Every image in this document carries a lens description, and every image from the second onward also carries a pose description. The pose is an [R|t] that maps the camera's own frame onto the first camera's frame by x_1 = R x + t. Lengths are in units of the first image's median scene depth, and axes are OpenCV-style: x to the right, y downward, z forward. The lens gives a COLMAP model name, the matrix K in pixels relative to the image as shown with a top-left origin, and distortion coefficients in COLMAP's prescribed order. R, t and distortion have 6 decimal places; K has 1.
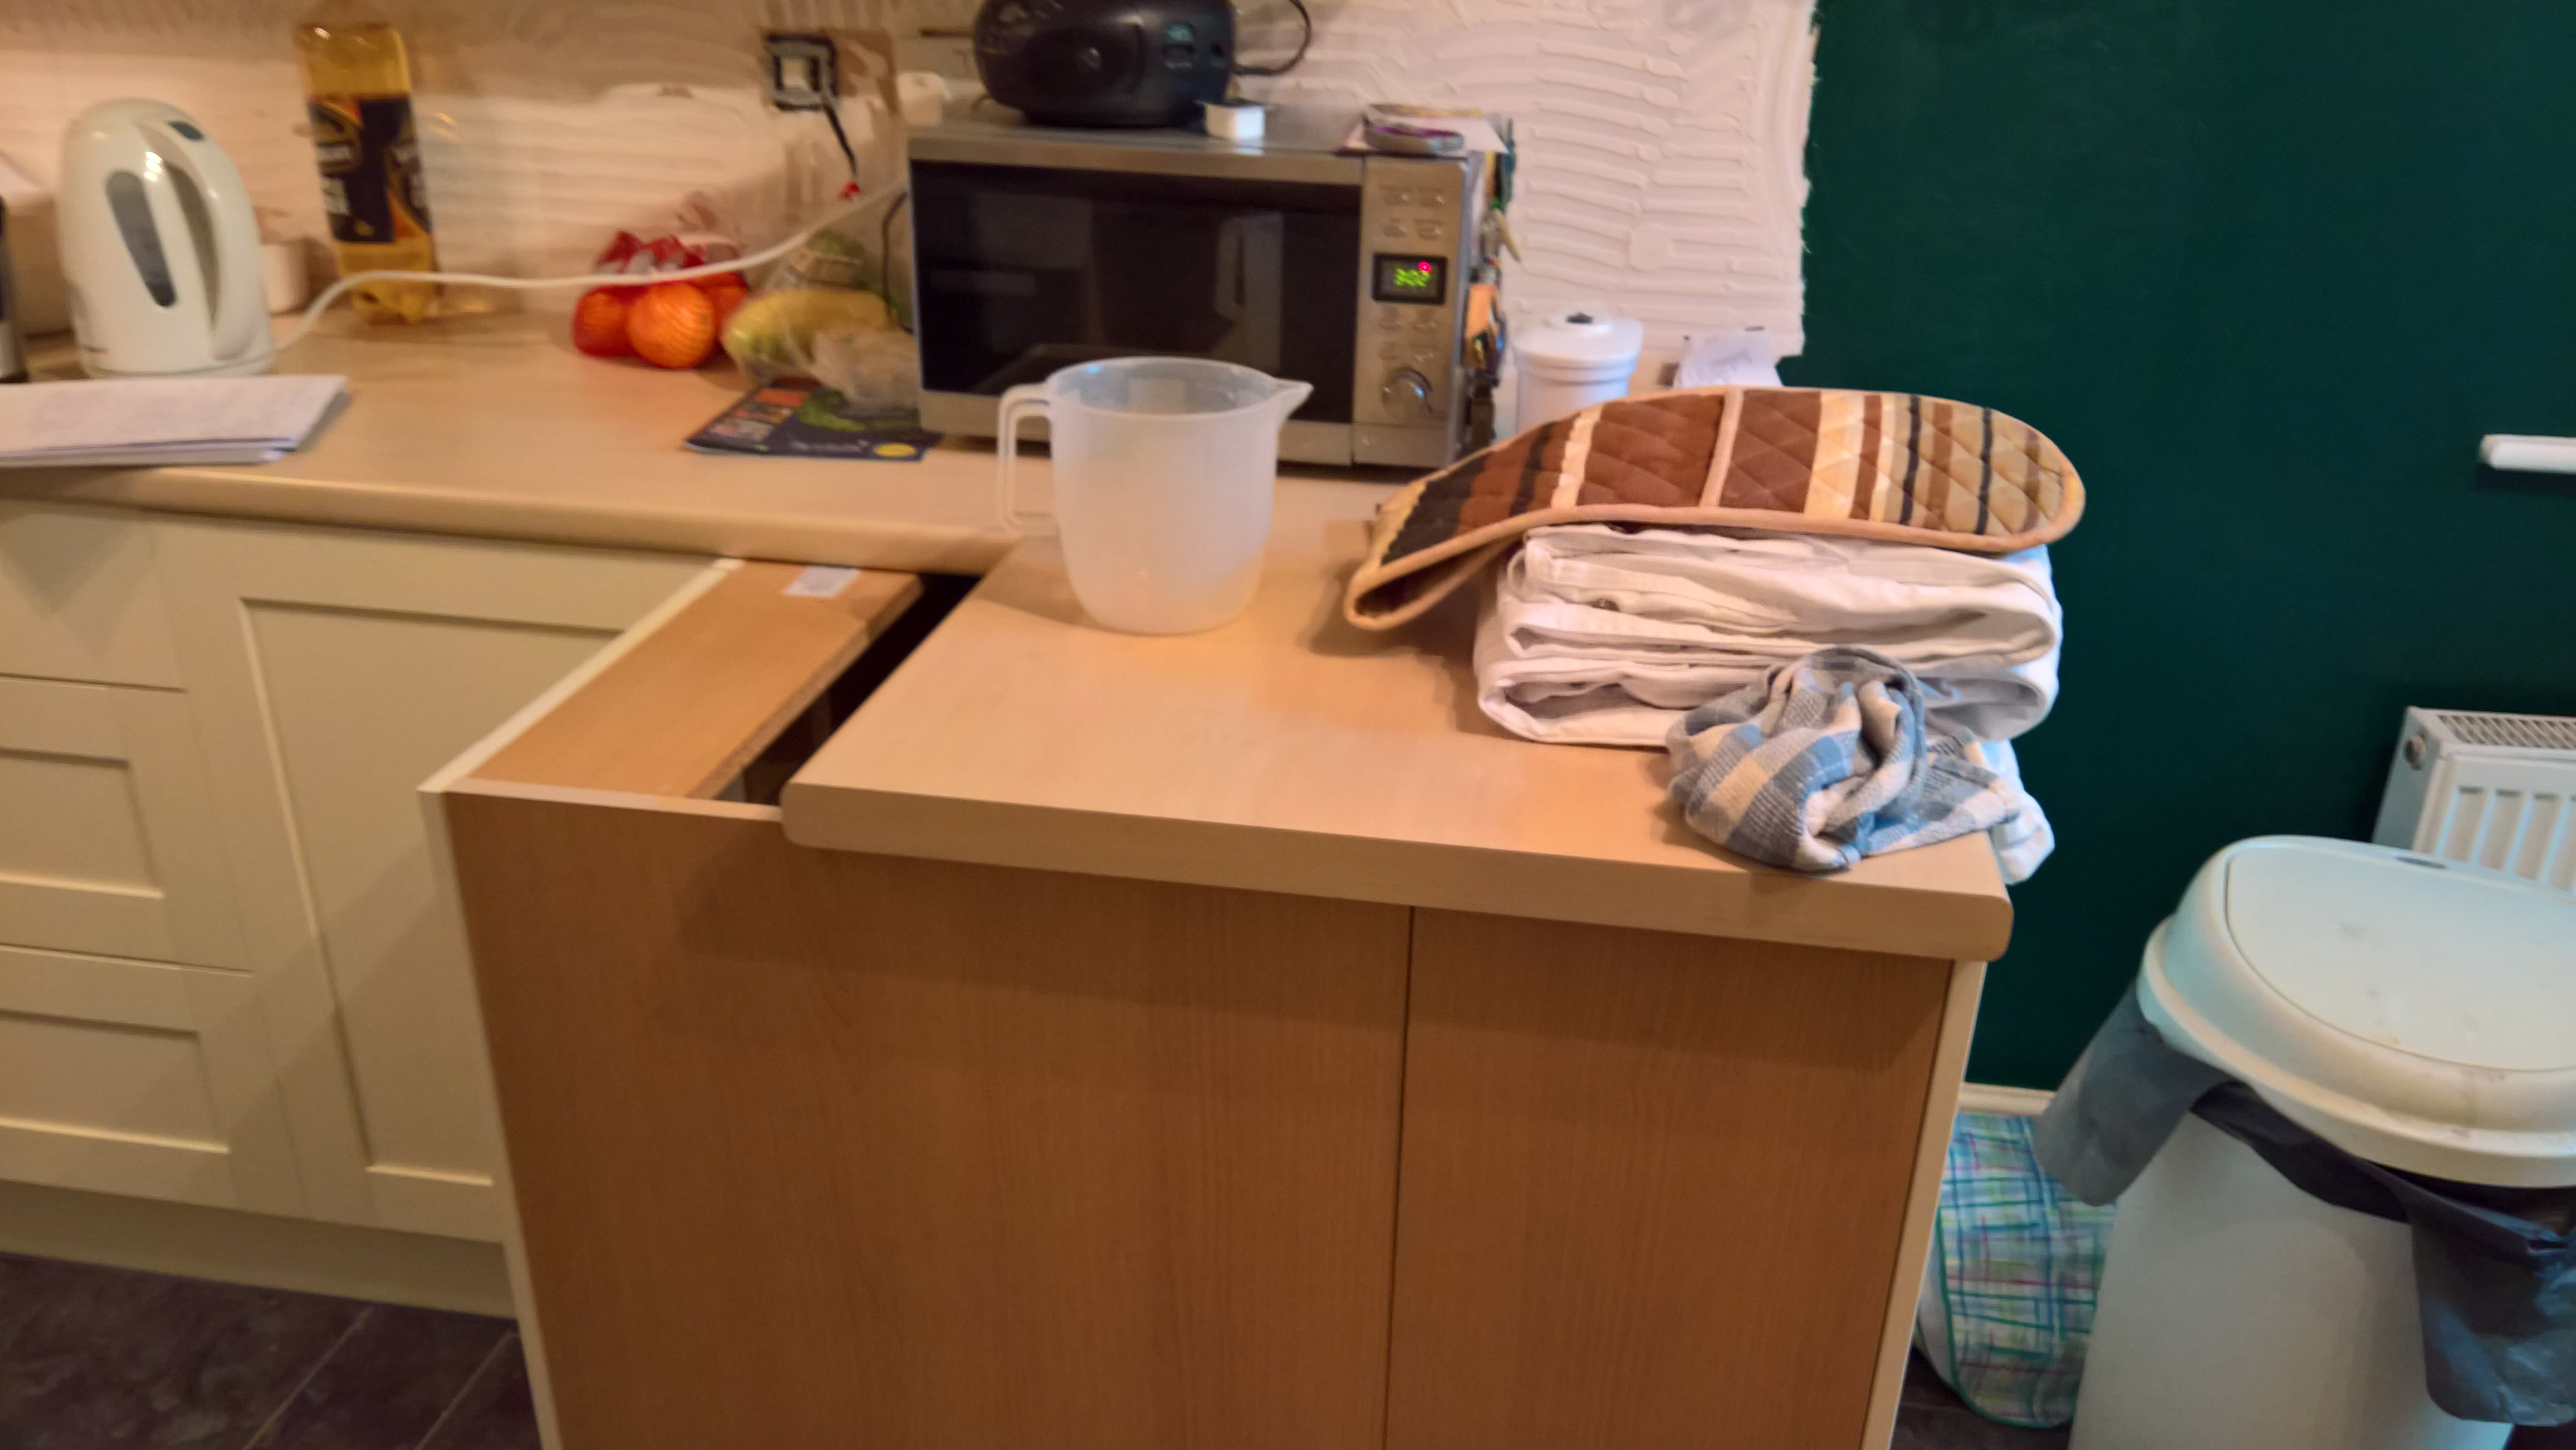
lens RADIAL K [[1942.2, 0, 1288.0], [0, 1942.2, 725.0], [0, 0, 1]] dist [0.002615, 0.002366]
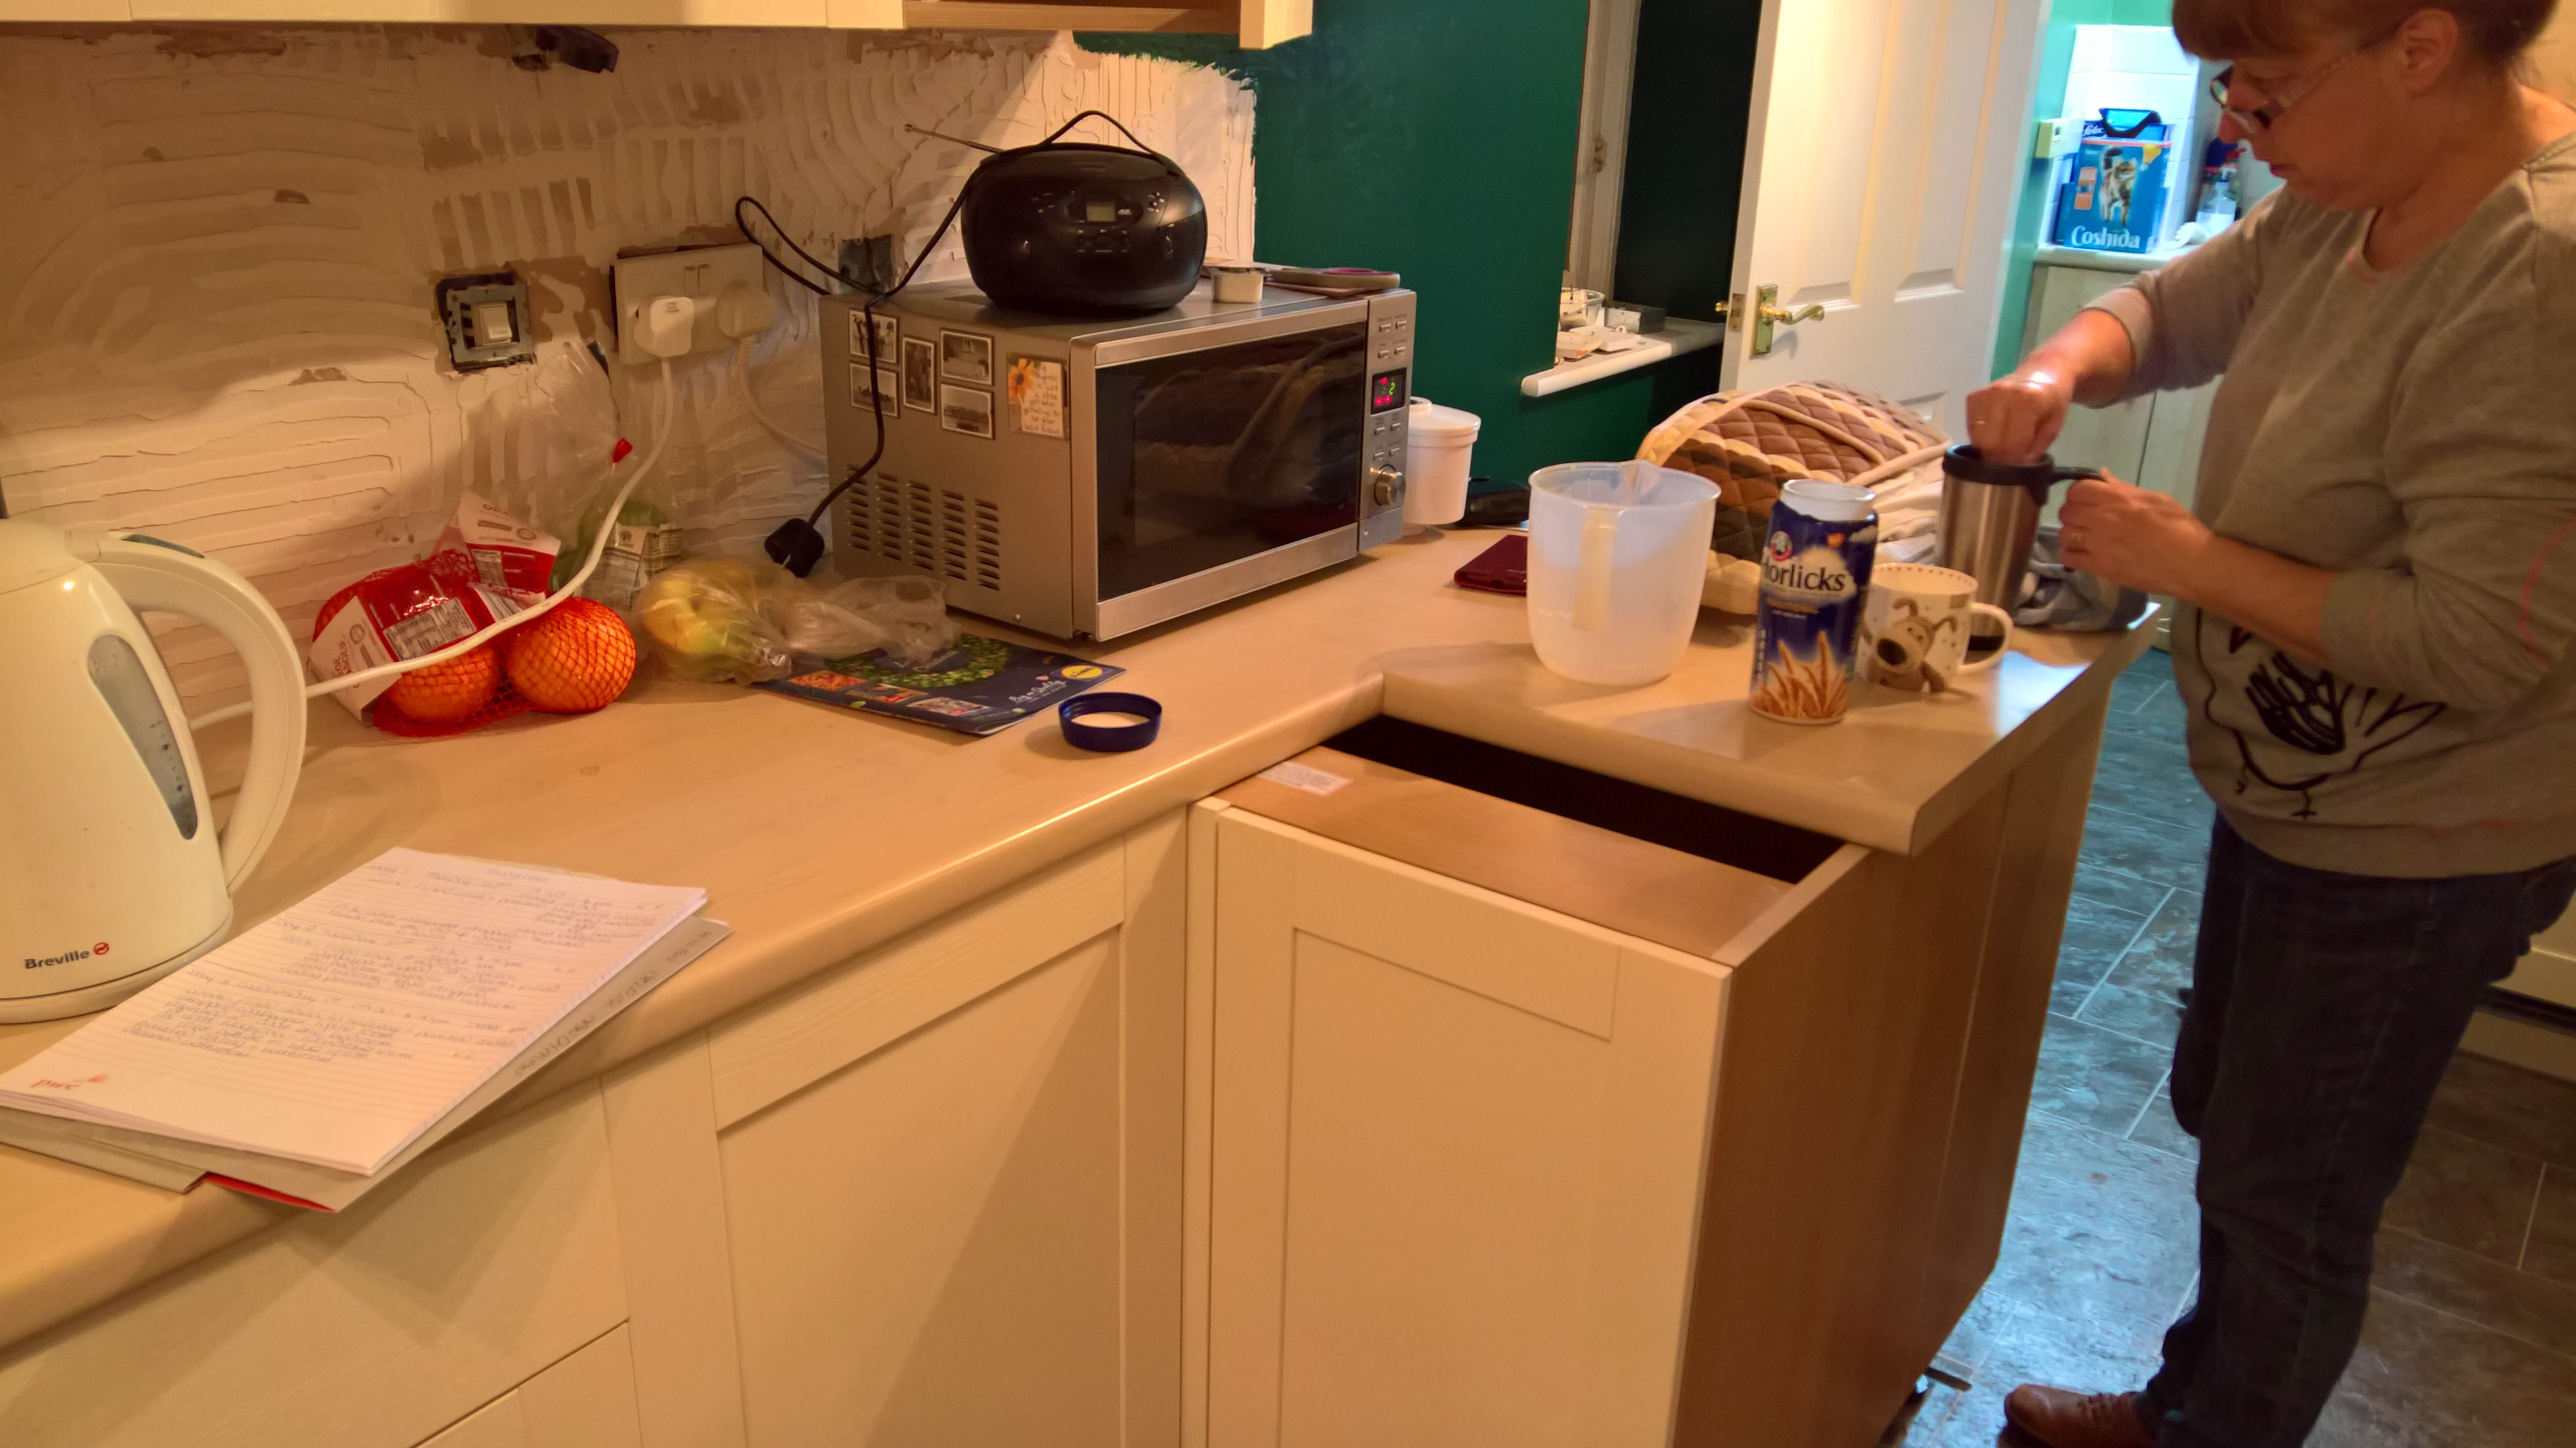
lens RADIAL K [[1917.7, 0, 1288.0], [0, 1917.7, 724.0], [0, 0, 1]] dist [0.000303, -0.002161]
pose [[0.467845, -0.325394, 0.821729, -0.796404], [0.347610, 0.922572, 0.167418, -0.204024], [-0.812581, 0.207315, 0.544731, 0.348921]]
